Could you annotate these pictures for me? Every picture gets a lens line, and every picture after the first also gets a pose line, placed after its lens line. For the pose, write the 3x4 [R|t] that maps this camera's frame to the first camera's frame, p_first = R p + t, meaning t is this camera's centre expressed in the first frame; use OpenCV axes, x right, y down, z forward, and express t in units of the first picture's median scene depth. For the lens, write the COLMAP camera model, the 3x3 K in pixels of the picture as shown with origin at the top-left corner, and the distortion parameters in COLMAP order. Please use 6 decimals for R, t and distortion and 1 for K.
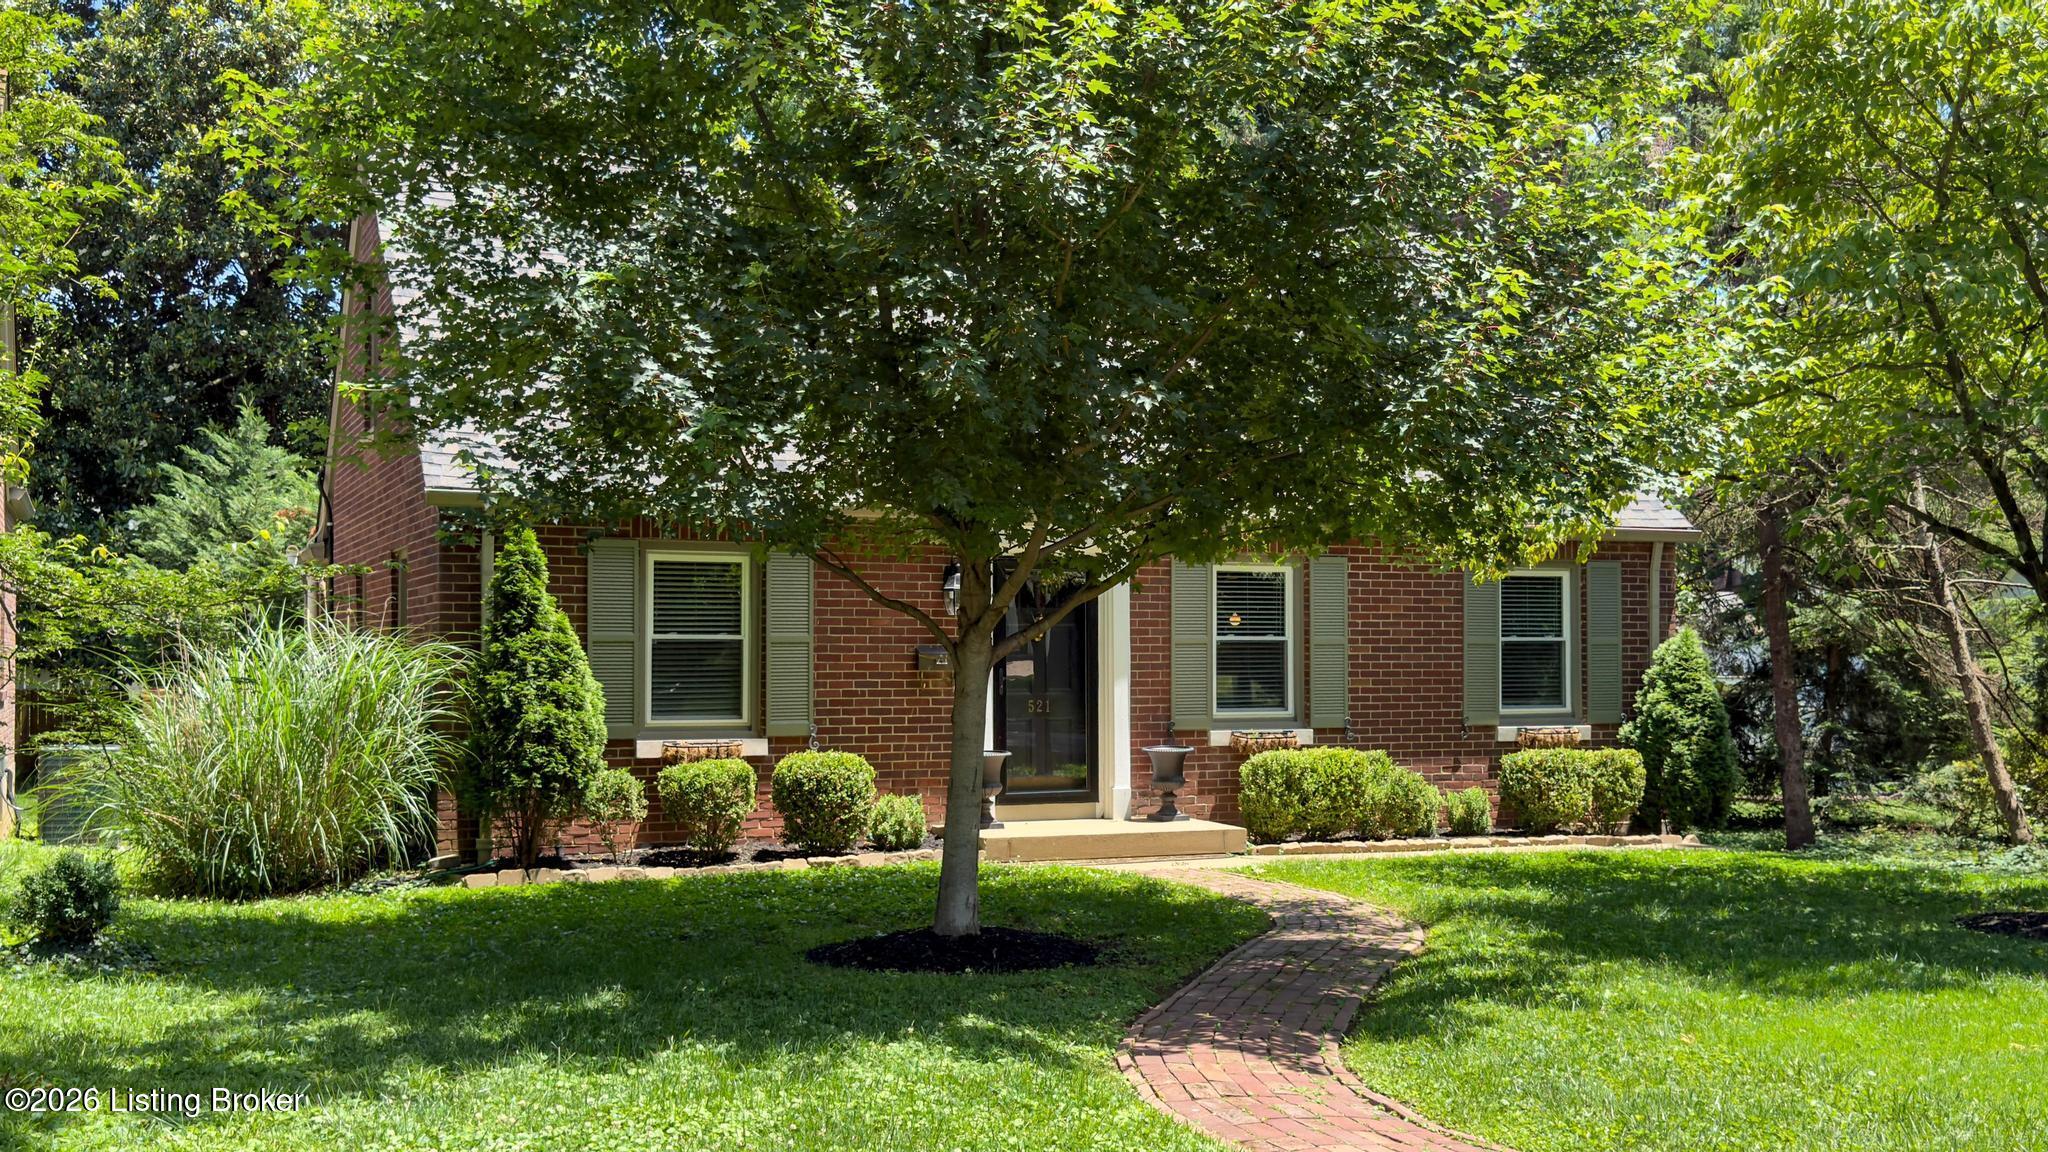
lens RADIAL K [[1848.6, 0, 1024.9], [0, 1848.6, 585.7], [0, 0, 1]] dist [0.066281, -0.014322]
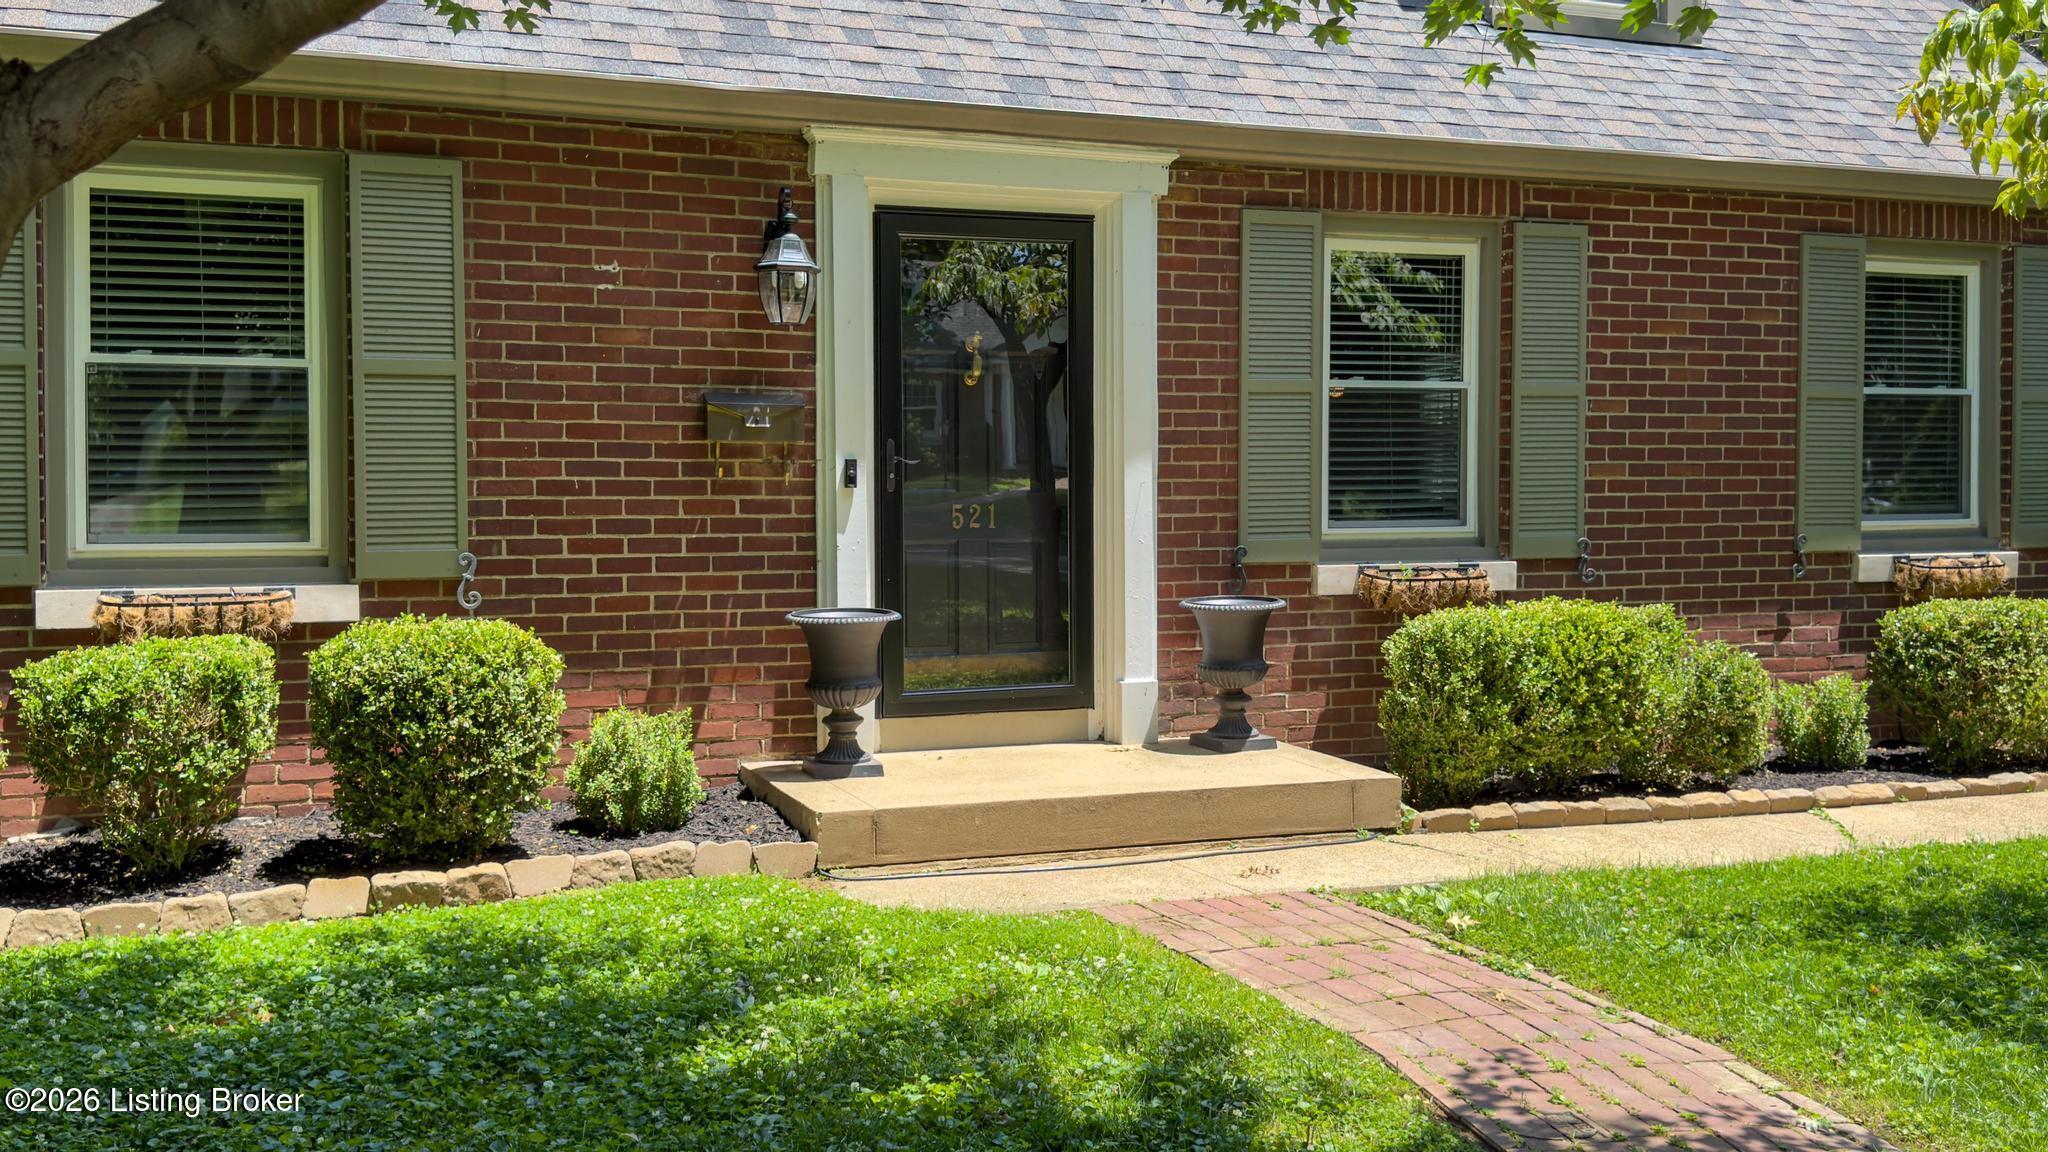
lens RADIAL K [[1848.6, 0, 1044.8], [0, 1848.6, 571.3], [0, 0, 1]] dist [0.066281, -0.014322]
pose [[0.999814, 0.000772, -0.019269, 0.036423], [0.000986, 0.995846, 0.091049, 0.034715], [0.019259, -0.091051, 0.995660, 0.505433]]
